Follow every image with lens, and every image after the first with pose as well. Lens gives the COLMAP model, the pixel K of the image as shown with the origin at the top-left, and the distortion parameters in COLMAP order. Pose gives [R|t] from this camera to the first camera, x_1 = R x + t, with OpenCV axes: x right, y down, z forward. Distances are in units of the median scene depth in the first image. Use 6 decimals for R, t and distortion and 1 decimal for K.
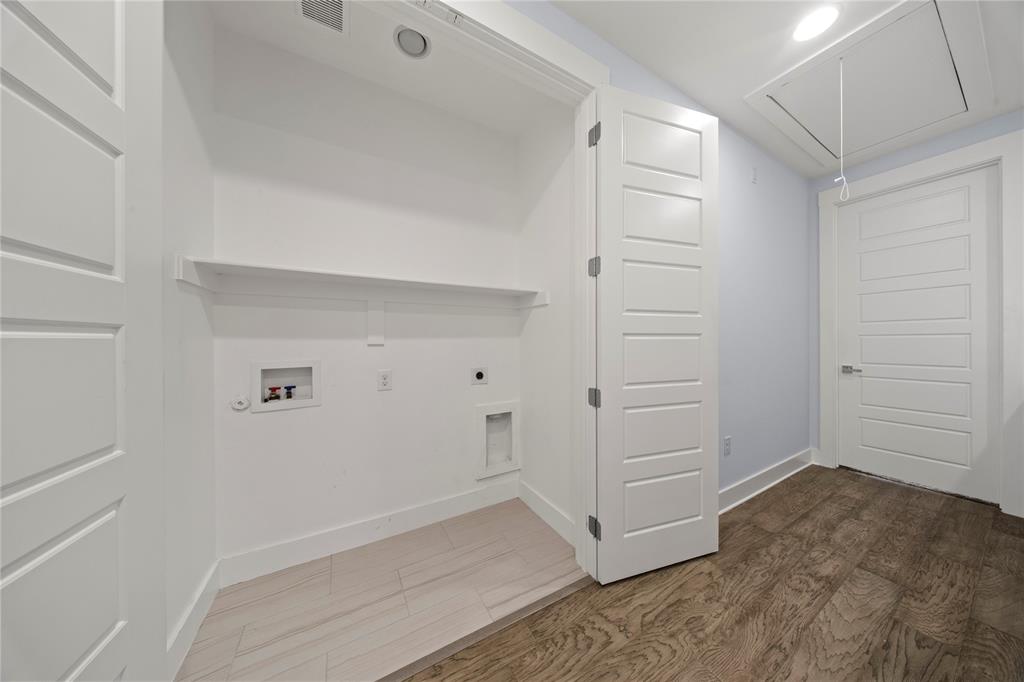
lens RADIAL K [[306.3, 0, 514.0], [0, 306.3, 338.7], [0, 0, 1]] dist [0.000657, -0.000138]
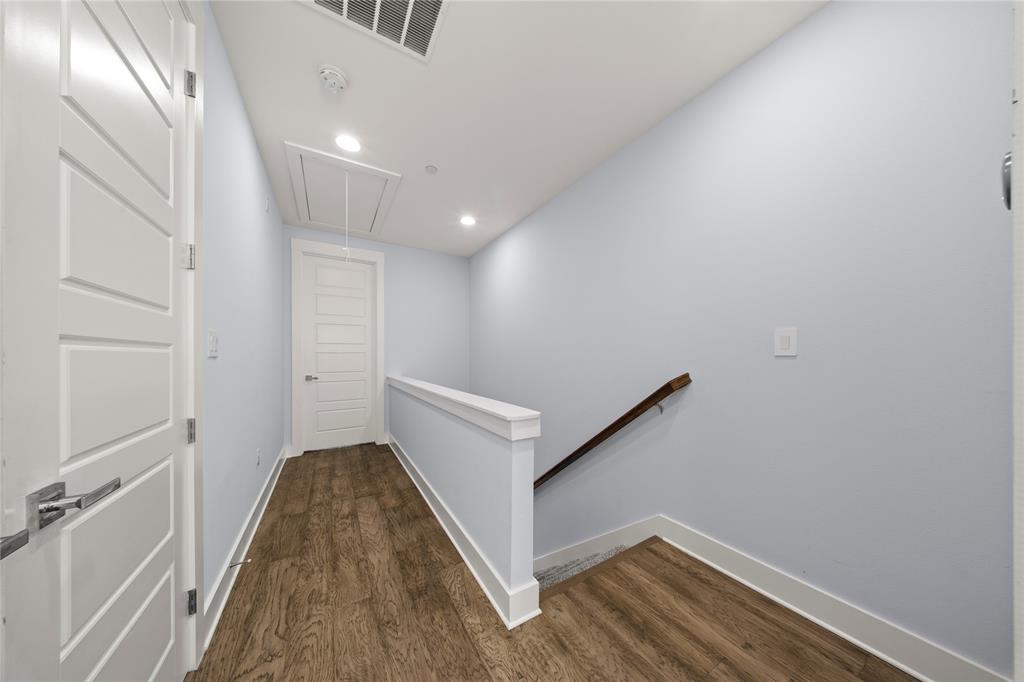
lens RADIAL K [[306.3, 0, 520.0], [0, 306.3, 354.9], [0, 0, 1]] dist [0.000657, -0.000138]
pose [[-0.030650, 0.004651, 0.999519, -0.511539], [-0.001837, 0.999987, -0.004710, 0.004463], [-0.999528, -0.001981, -0.030641, 0.206671]]
